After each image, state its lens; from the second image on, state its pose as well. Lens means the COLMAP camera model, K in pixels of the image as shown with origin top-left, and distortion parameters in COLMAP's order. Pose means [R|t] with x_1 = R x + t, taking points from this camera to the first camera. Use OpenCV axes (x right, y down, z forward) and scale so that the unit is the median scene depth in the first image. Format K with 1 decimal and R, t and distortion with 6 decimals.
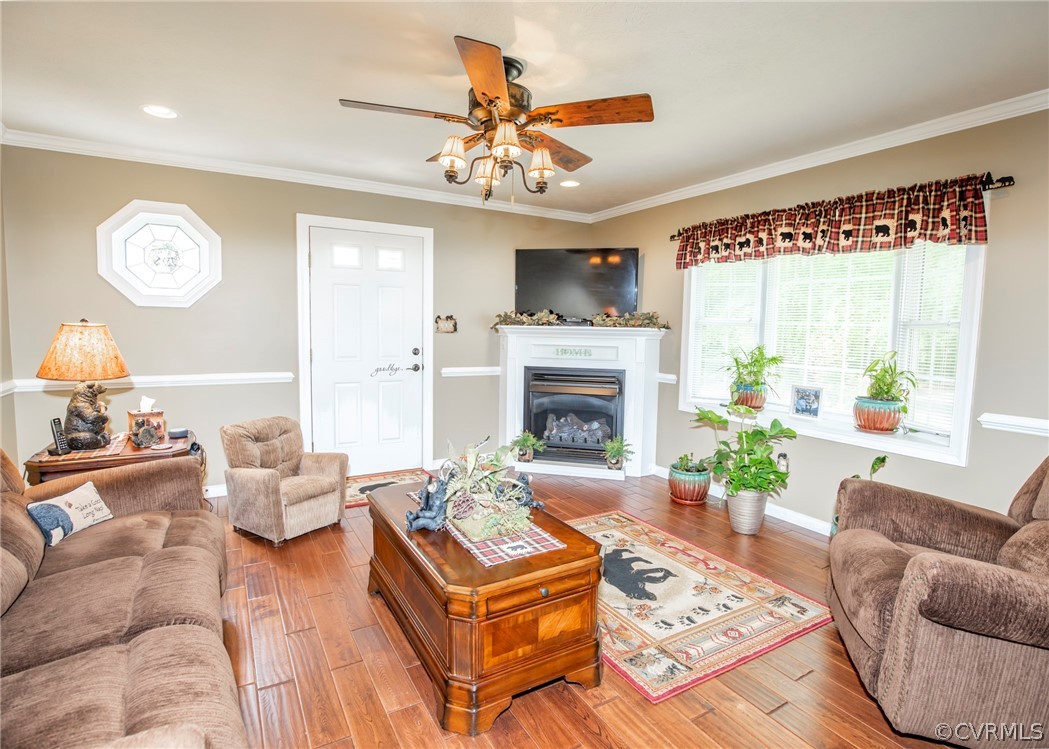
lens RADIAL K [[527.0, 0, 524.5], [0, 527.0, 374.5], [0, 0, 1]] dist [-0.030977, 0.000030]
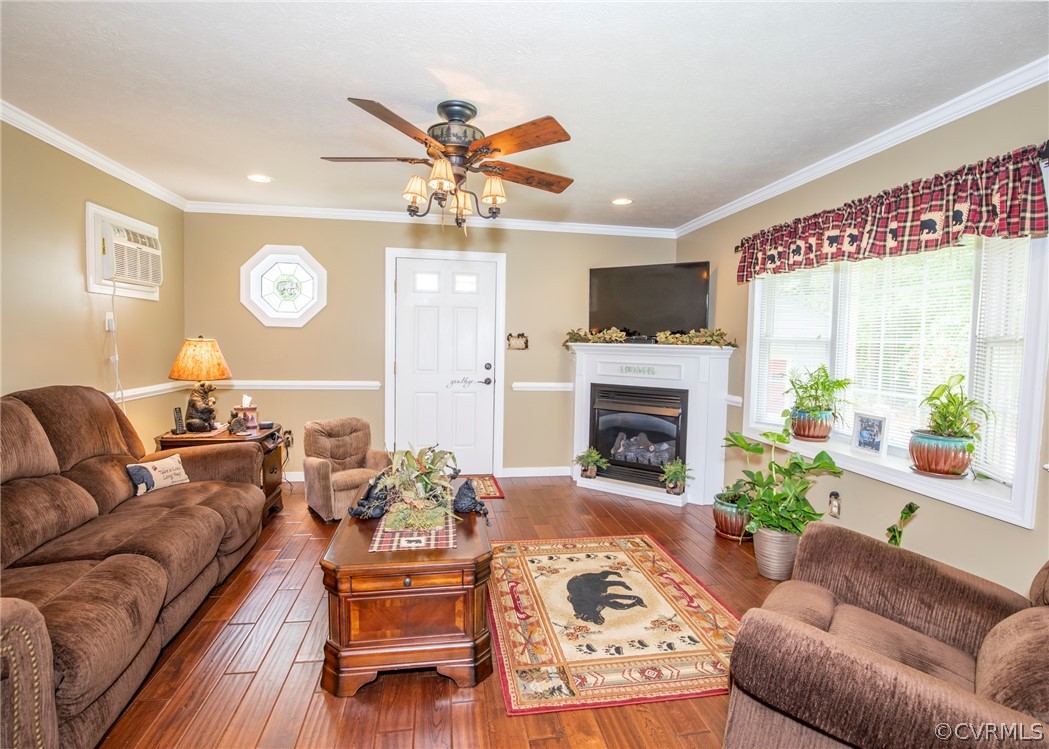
lens RADIAL K [[518.3, 0, 524.5], [0, 518.3, 374.5], [0, 0, 1]] dist [-0.030885, 0.001201]
pose [[0.934770, 0.024330, -0.354420, 0.345992], [-0.036748, 0.998922, -0.028348, 0.001216], [0.353348, 0.039523, 0.934657, 0.034046]]
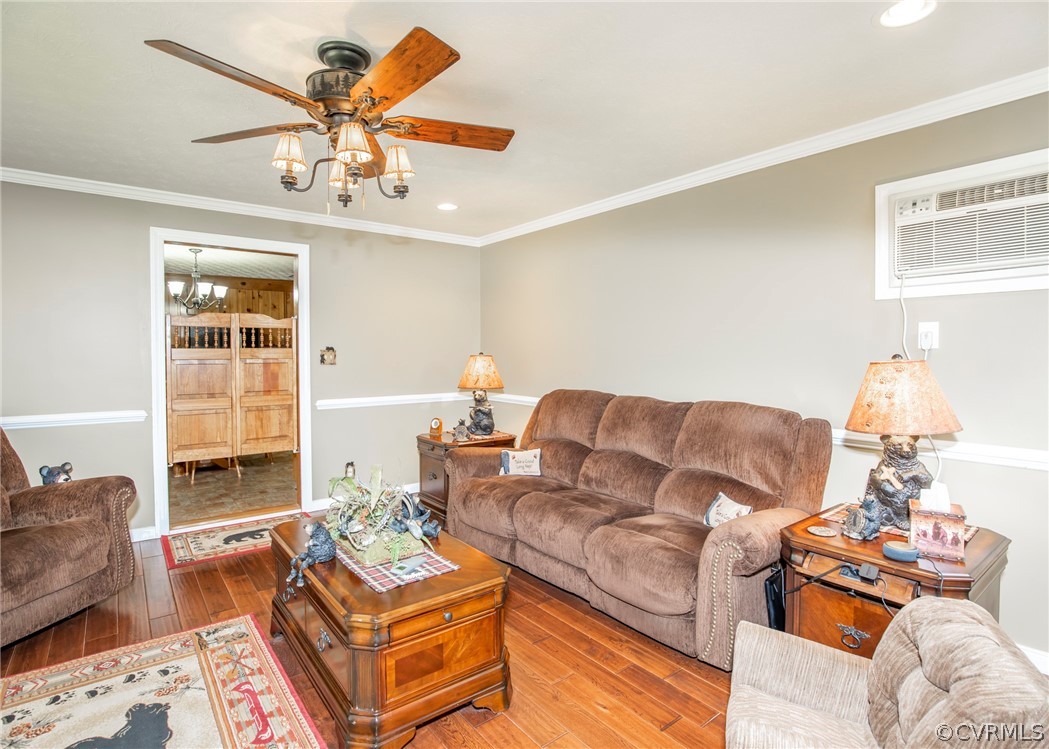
lens RADIAL K [[518.3, 0, 524.5], [0, 518.3, 374.5], [0, 0, 1]] dist [-0.030885, 0.001201]
pose [[-0.988436, -0.014571, -0.150936, -0.154754], [-0.033972, 0.991350, 0.126775, -0.130103], [0.147783, 0.130436, -0.980381, 1.362928]]
